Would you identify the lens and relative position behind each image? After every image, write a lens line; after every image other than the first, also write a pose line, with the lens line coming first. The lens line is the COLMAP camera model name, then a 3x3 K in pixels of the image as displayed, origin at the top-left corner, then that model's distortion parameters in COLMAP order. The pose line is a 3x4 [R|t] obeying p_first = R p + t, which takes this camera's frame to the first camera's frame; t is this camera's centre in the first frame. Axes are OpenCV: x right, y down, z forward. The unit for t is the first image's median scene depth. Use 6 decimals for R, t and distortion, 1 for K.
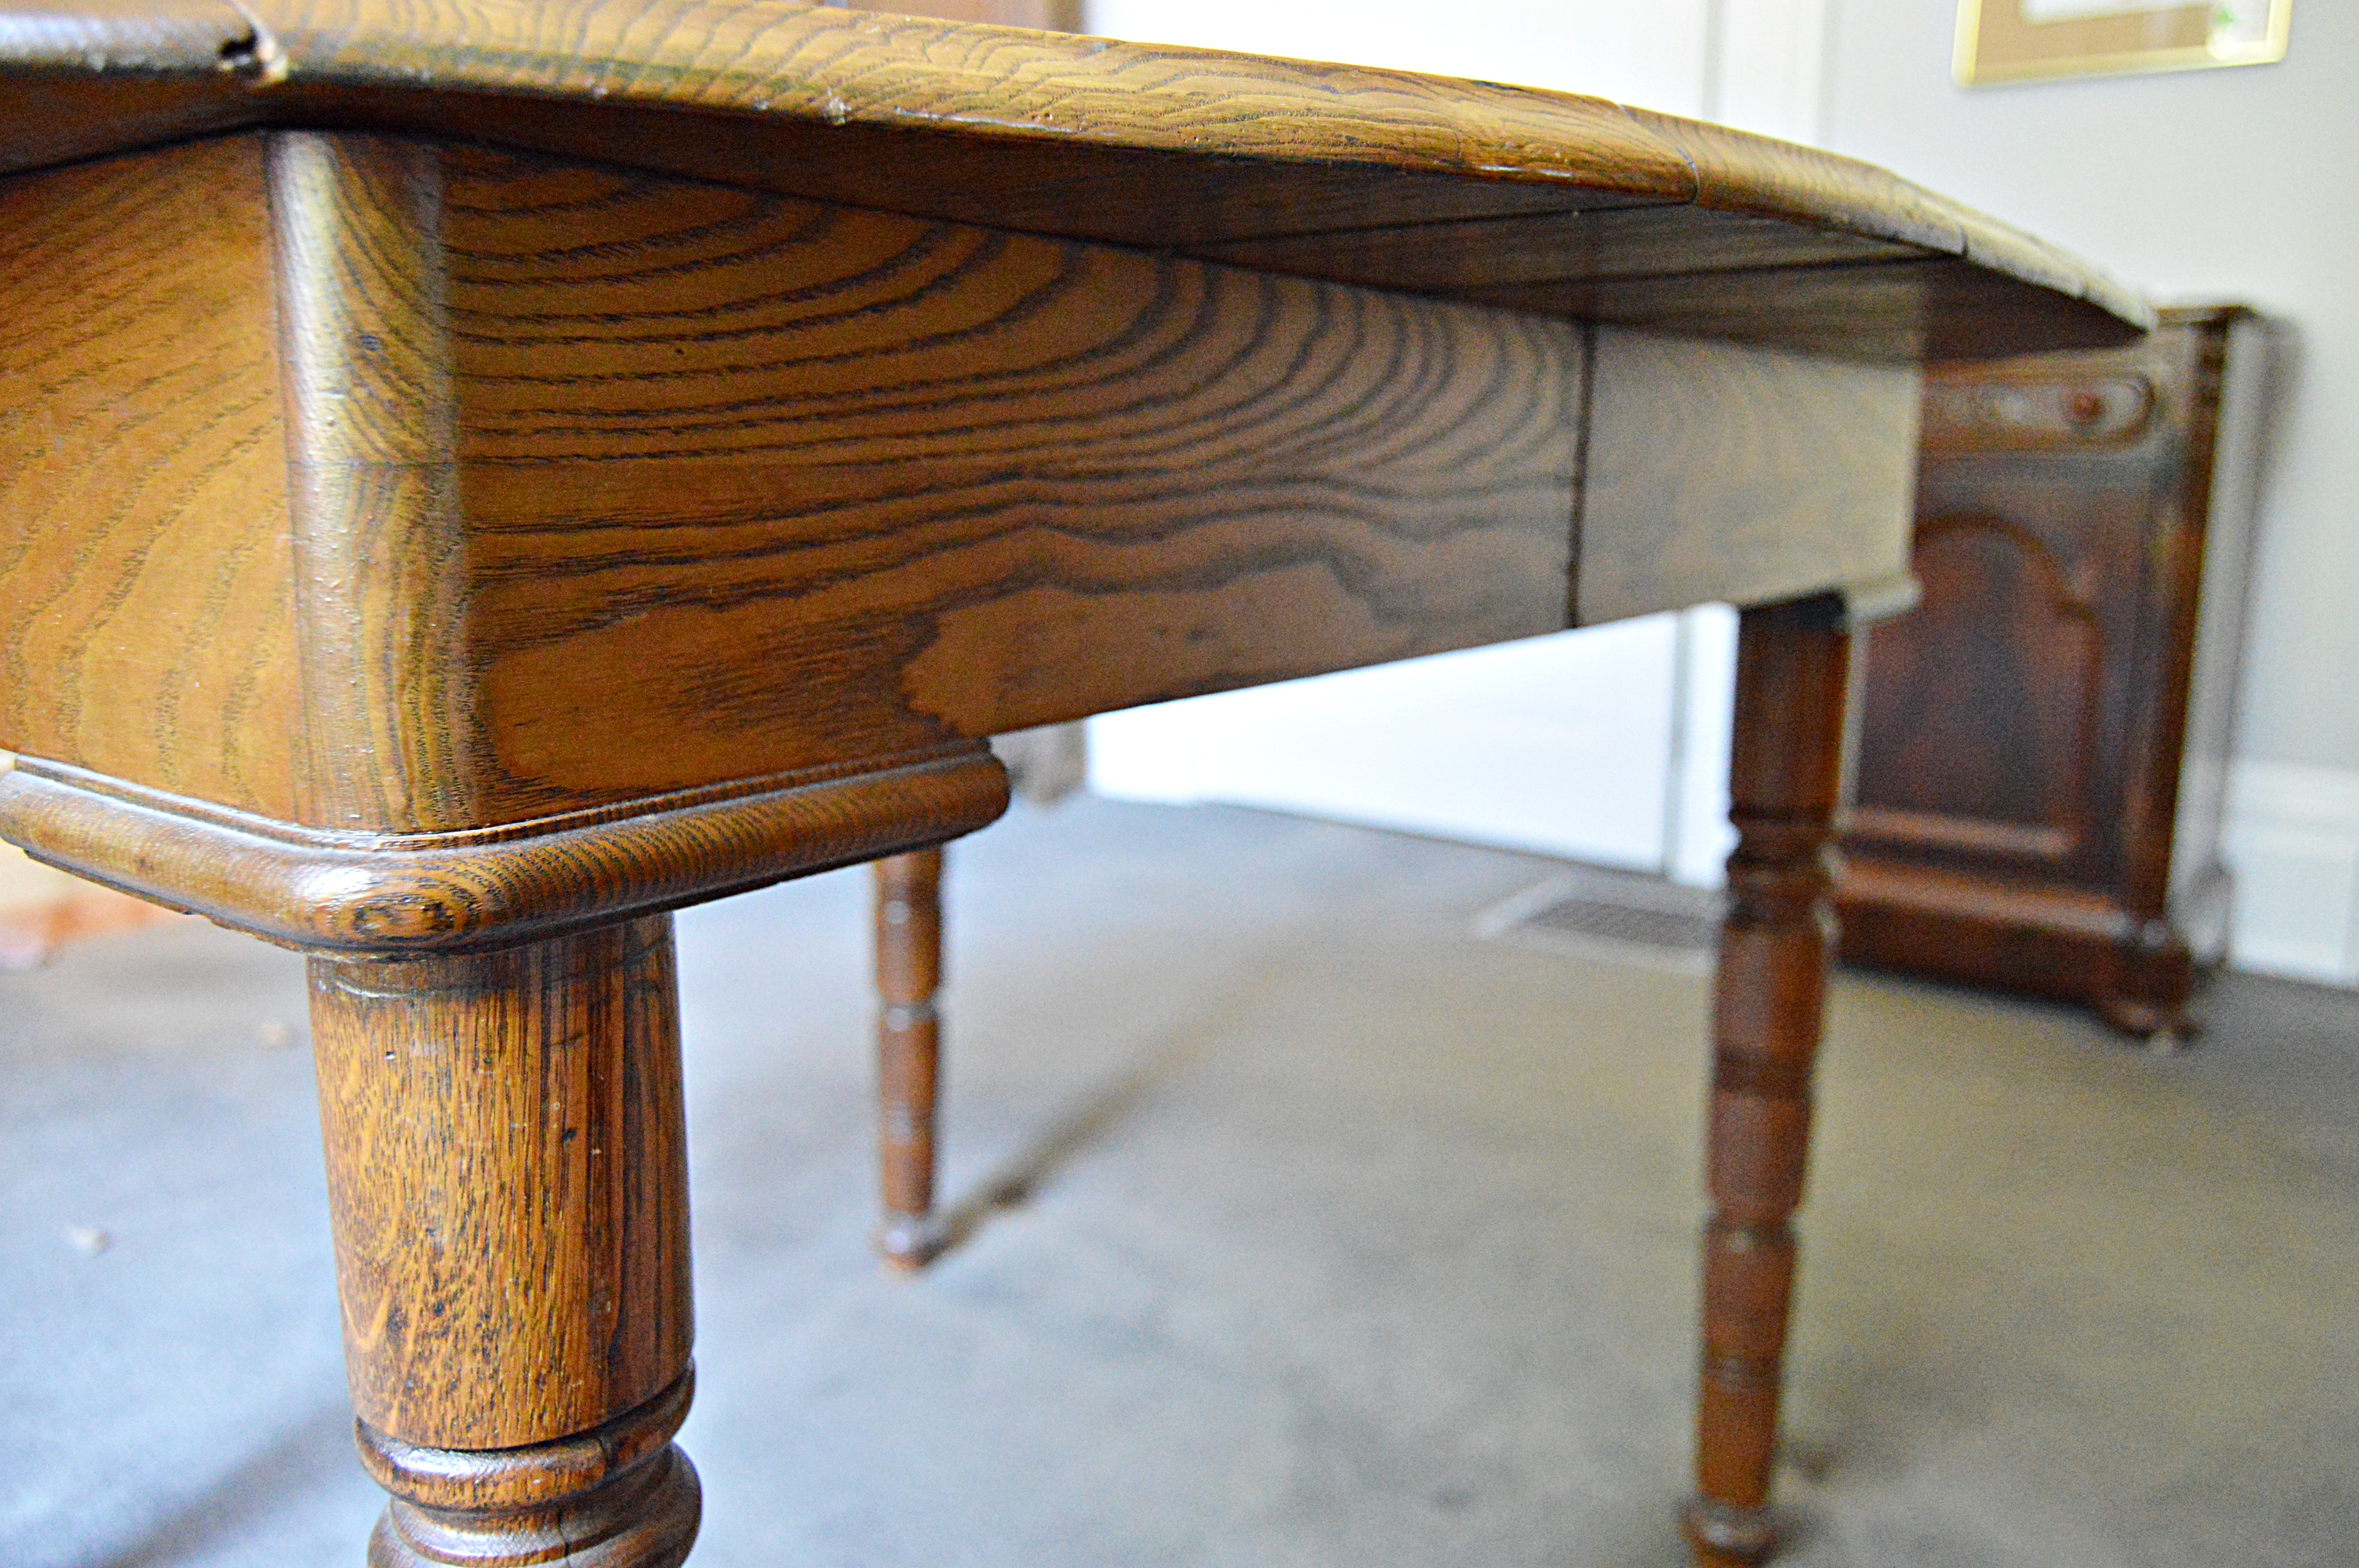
lens RADIAL K [[1807.2, 0, 1186.4], [0, 1807.2, 769.6], [0, 0, 1]] dist [-0.017130, 0.007592]
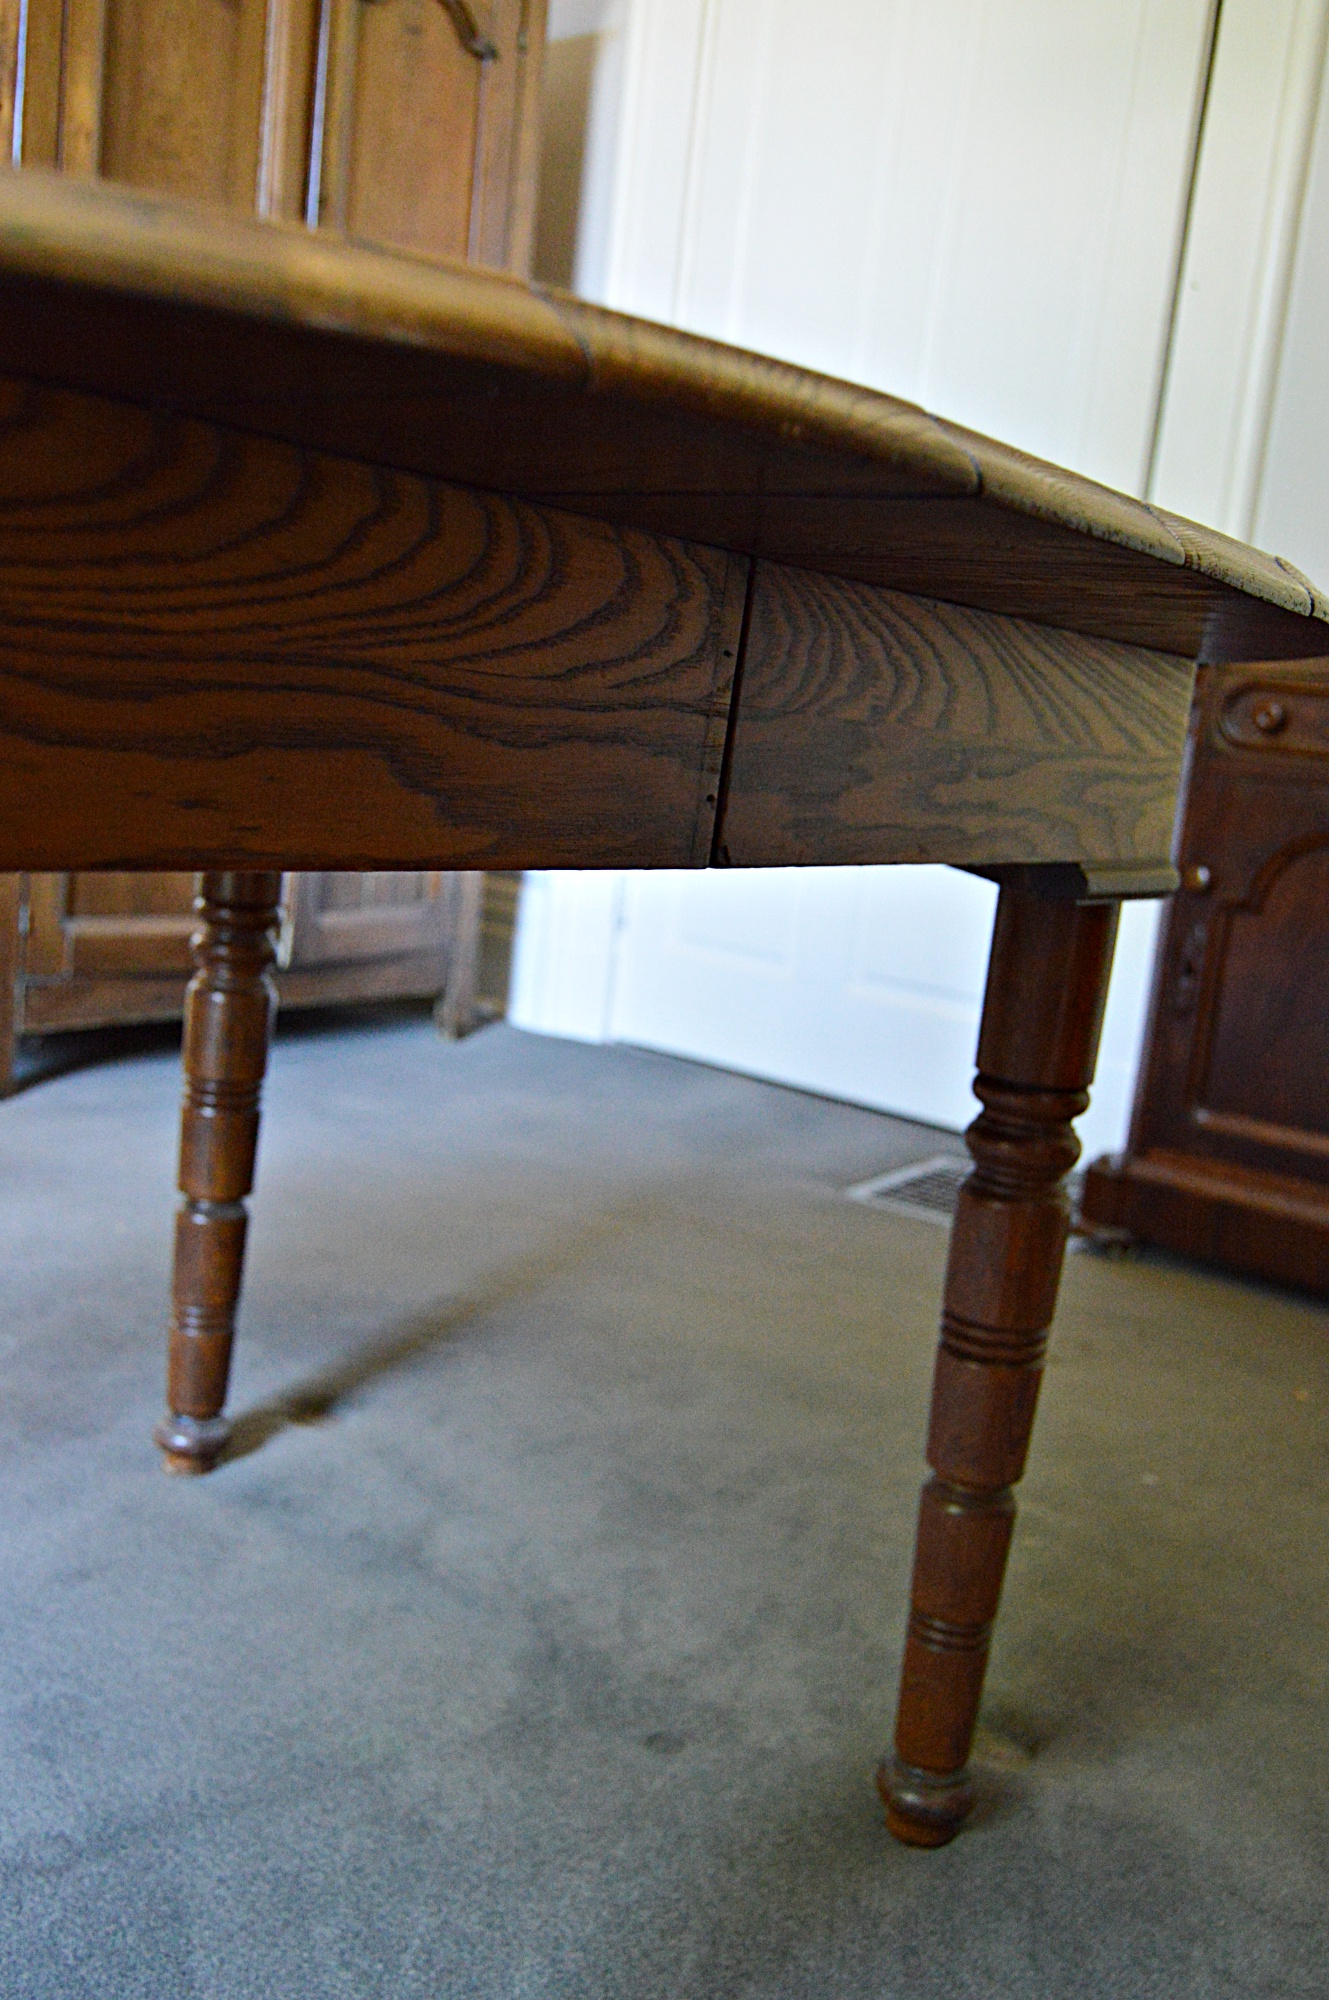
lens RADIAL K [[1773.0, 0, 688.8], [0, 1773.0, 1001.6], [0, 0, 1]] dist [-0.034365, 0.024606]
pose [[0.995363, 0.095007, 0.015015, 0.118317], [-0.094786, 0.995388, -0.014804, 0.009373], [-0.016352, 0.013313, 0.999778, 0.014596]]
